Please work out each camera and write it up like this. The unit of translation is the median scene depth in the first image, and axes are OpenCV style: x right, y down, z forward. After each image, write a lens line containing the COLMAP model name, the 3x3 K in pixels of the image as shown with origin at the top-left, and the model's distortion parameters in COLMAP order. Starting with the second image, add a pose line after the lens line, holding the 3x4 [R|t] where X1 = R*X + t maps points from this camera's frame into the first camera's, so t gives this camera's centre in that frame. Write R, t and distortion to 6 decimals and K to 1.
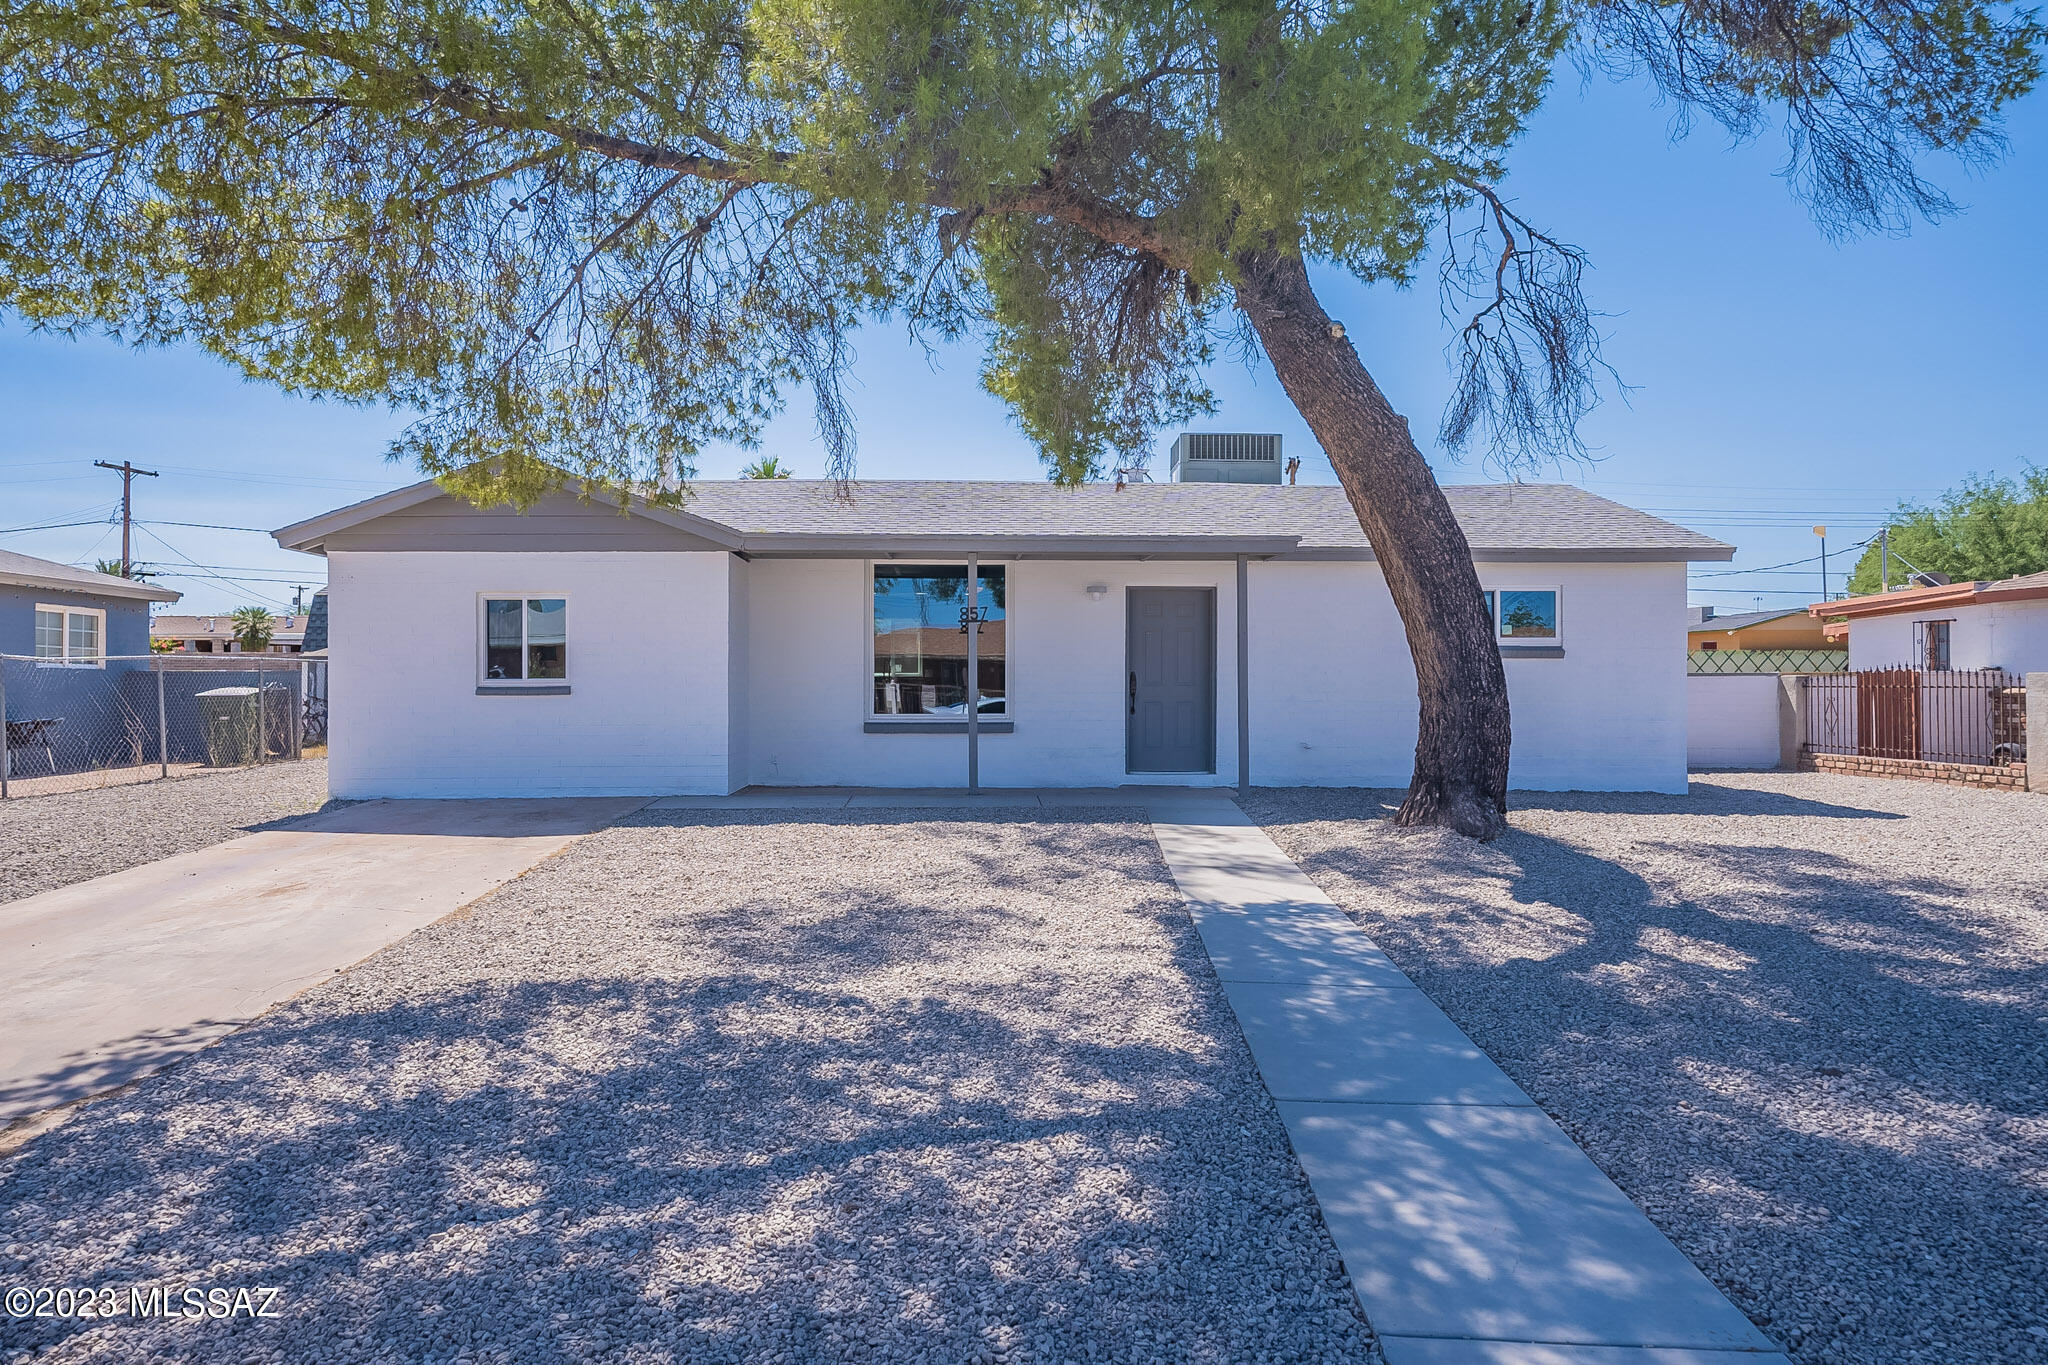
lens RADIAL K [[1308.8, 0, 1026.1], [0, 1308.8, 681.4], [0, 0, 1]] dist [-0.011511, 0.001375]
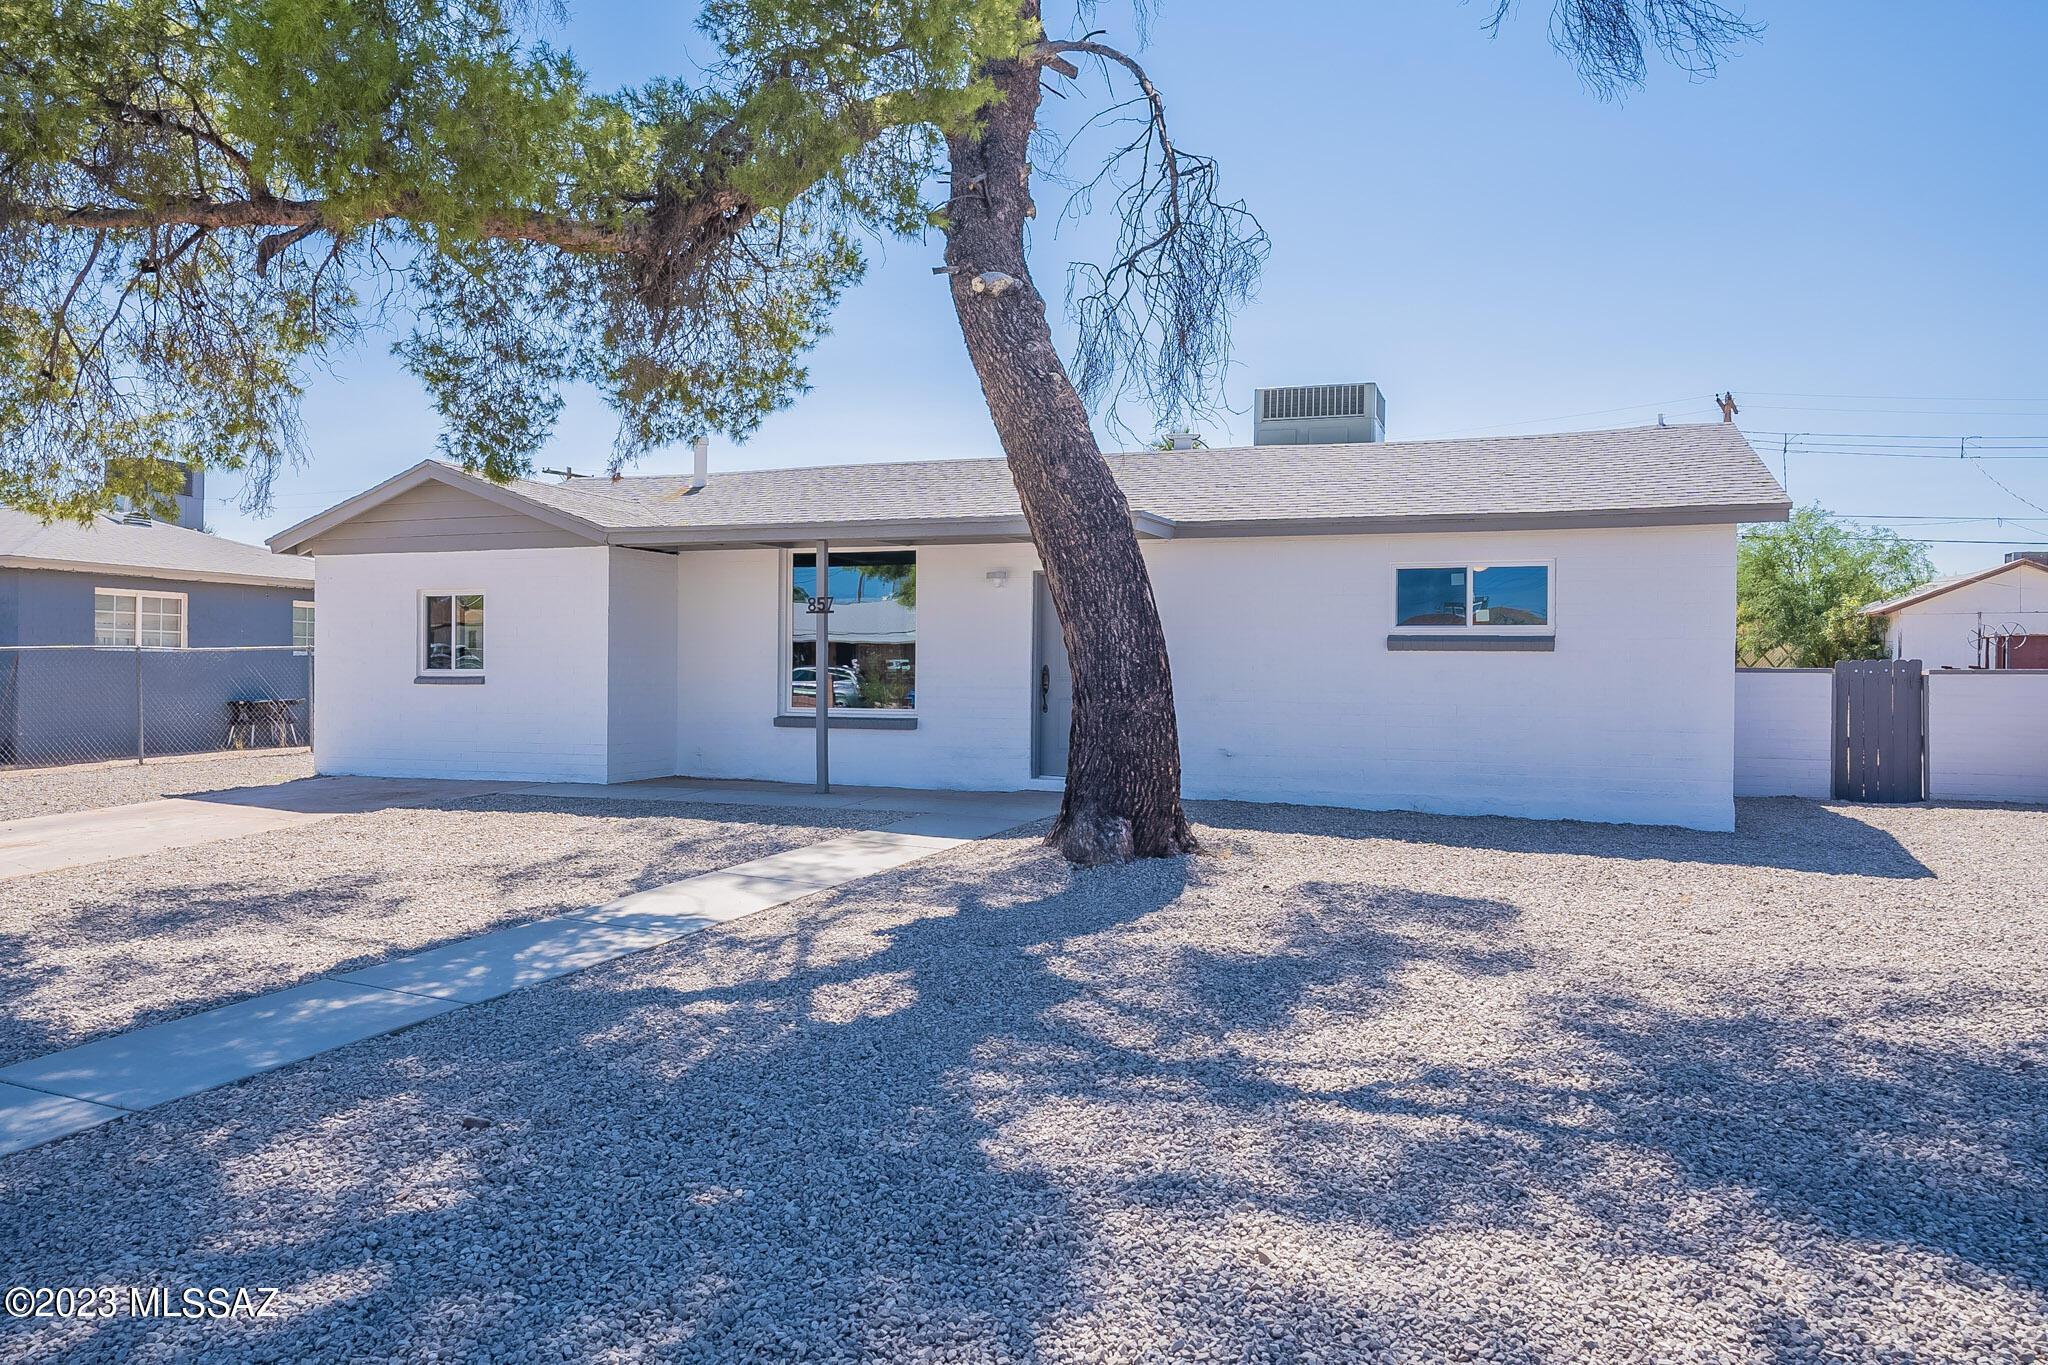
lens RADIAL K [[1432.7, 0, 1023.7], [0, 1432.7, 676.4], [0, 0, 1]] dist [-0.012232, -0.001097]
pose [[0.927333, 0.008370, -0.374145, 0.489086], [-0.006612, 0.999960, 0.005984, -0.006066], [0.374180, -0.003075, 0.927351, 0.085194]]
